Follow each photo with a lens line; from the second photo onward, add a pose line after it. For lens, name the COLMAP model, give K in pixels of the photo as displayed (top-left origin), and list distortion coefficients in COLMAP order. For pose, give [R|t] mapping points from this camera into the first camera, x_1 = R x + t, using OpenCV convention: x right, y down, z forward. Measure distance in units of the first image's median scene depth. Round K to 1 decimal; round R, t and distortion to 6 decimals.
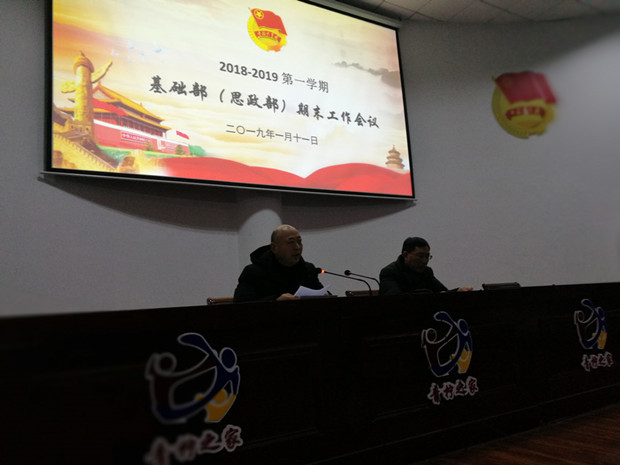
lens RADIAL K [[496.4, 0, 310.7], [0, 496.4, 228.6], [0, 0, 1]] dist [0.002415, 0.022360]
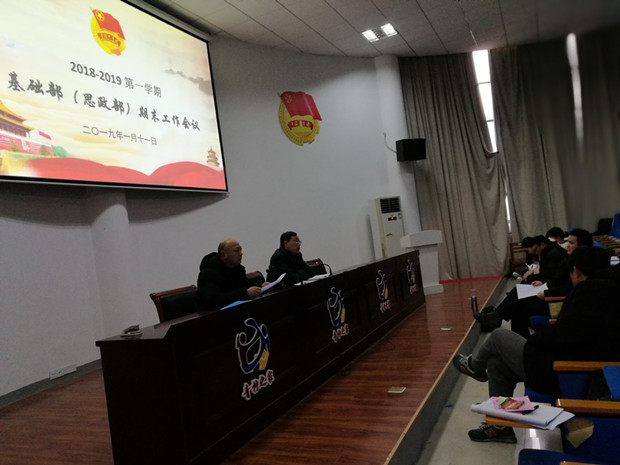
lens RADIAL K [[496.4, 0, 308.9], [0, 496.4, 235.3], [0, 0, 1]] dist [0.002415, 0.022360]
pose [[0.837632, -0.039763, 0.544785, -0.323100], [-0.009451, 0.996143, 0.087238, -0.068296], [-0.546153, -0.078223, 0.834025, -0.145648]]
